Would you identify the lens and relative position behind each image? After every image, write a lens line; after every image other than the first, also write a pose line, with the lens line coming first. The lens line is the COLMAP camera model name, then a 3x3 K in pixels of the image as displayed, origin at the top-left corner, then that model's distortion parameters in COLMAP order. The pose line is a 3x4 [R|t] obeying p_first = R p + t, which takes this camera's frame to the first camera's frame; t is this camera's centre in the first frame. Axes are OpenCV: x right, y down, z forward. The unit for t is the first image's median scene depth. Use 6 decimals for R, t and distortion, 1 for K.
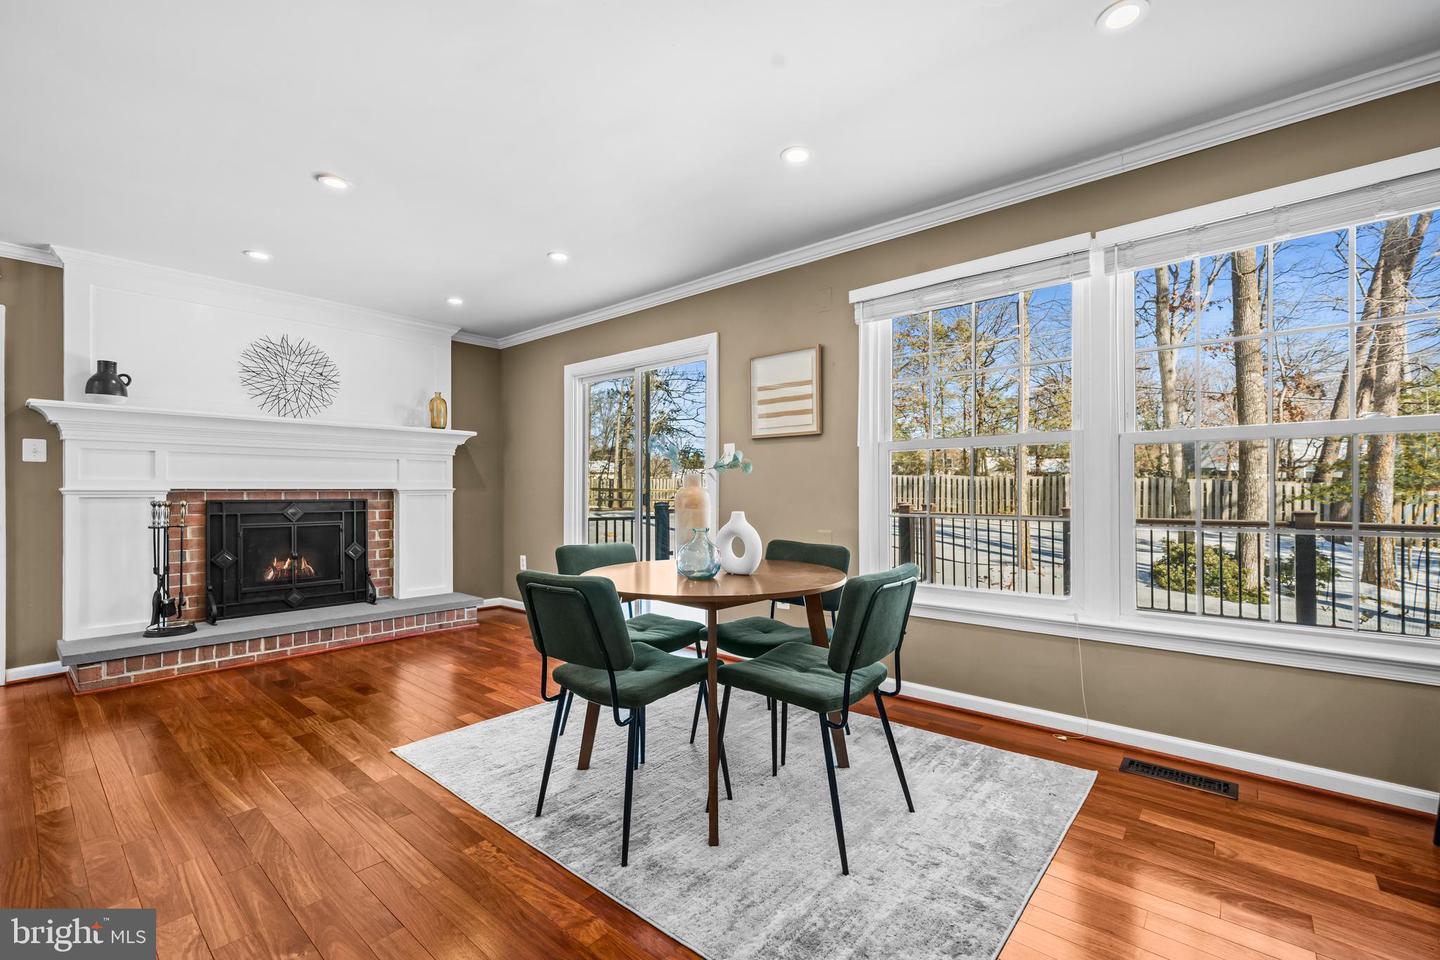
lens RADIAL K [[618.2, 0, 722.3], [0, 618.2, 492.0], [0, 0, 1]] dist [-0.005313, -0.000609]
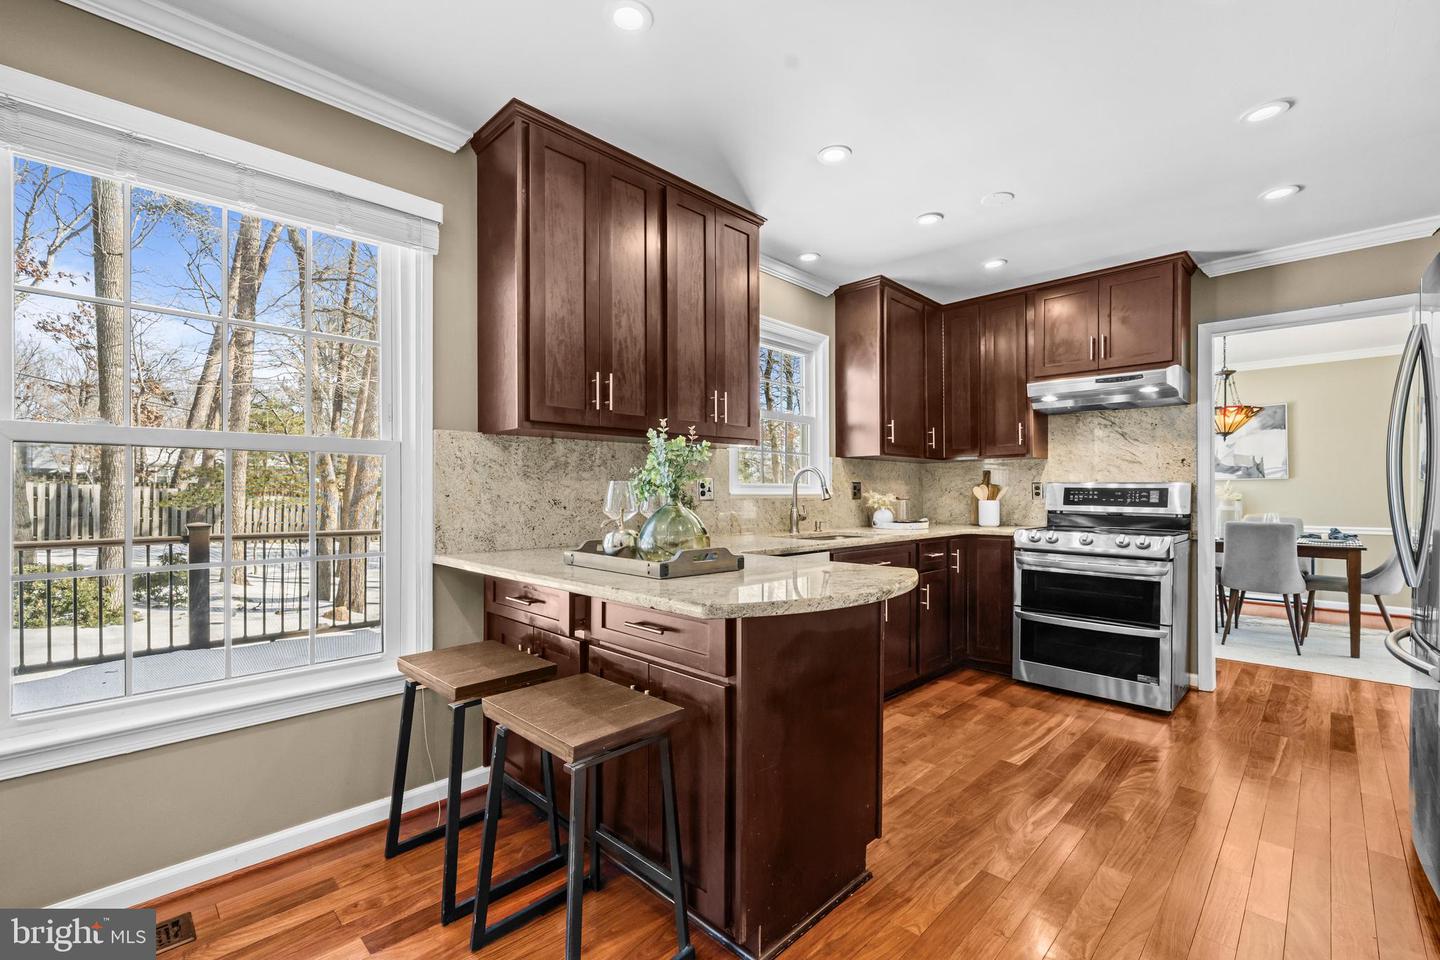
lens RADIAL K [[618.2, 0, 715.0], [0, 618.2, 492.0], [0, 0, 1]] dist [-0.005313, -0.000609]
pose [[0.070014, 0.005689, 0.997530, 0.074265], [0.000149, 0.999984, -0.005714, -0.014701], [-0.997546, 0.000548, 0.070012, 0.167212]]
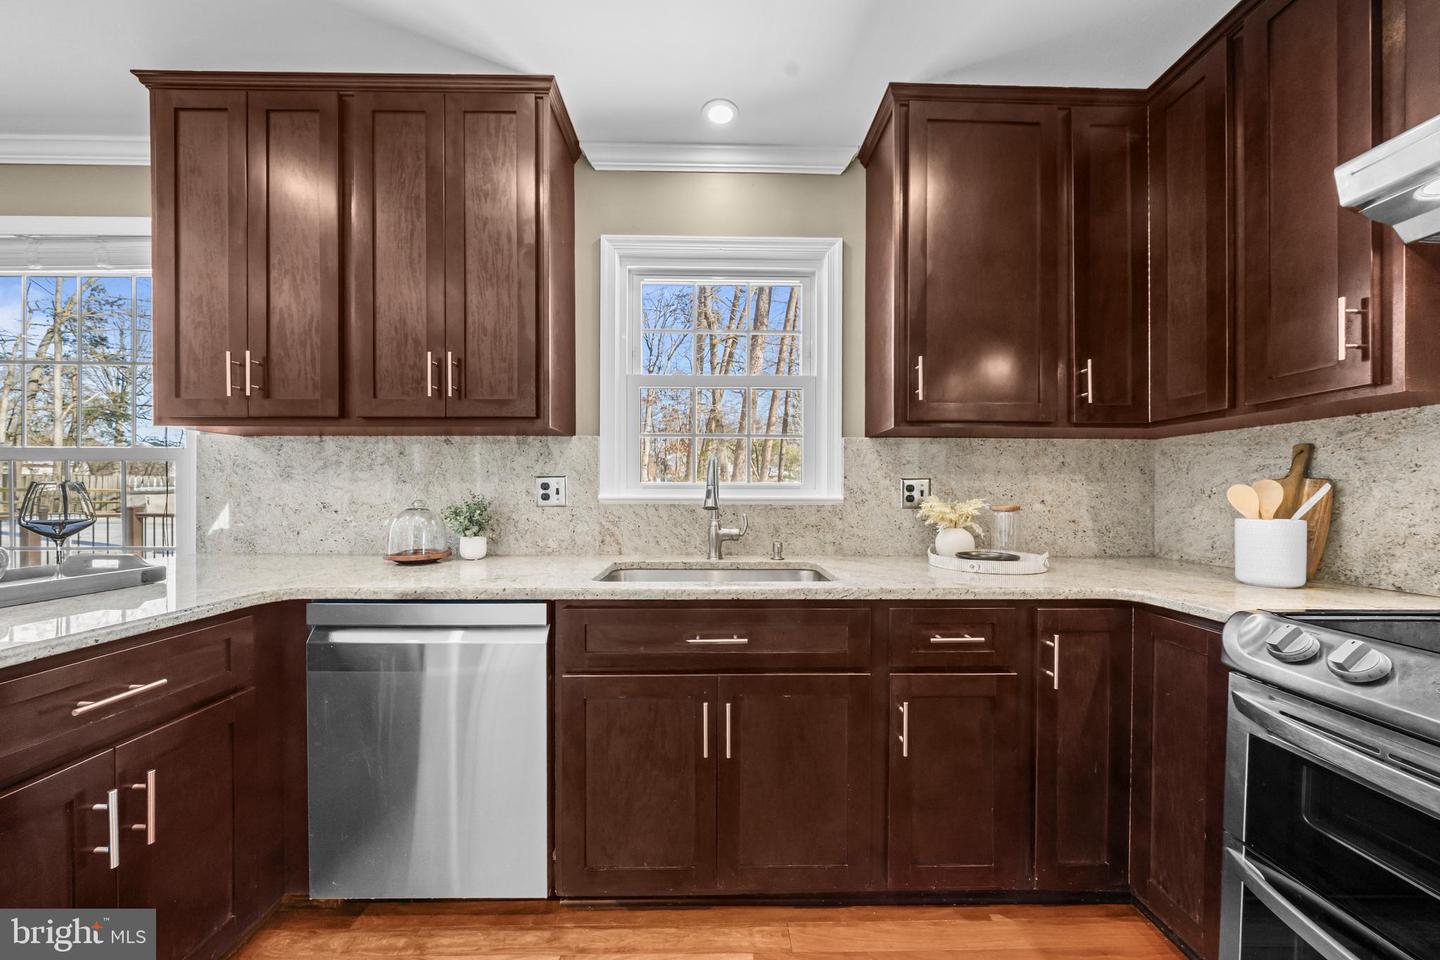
lens RADIAL K [[497.6, 0, 721.0], [0, 497.6, 495.1], [0, 0, 1]] dist [-0.004073, -0.000201]
pose [[0.739831, 0.000605, 0.672793, 0.607511], [-0.005395, 0.999973, 0.005032, -0.021353], [-0.672772, -0.007352, 0.739814, -0.189155]]
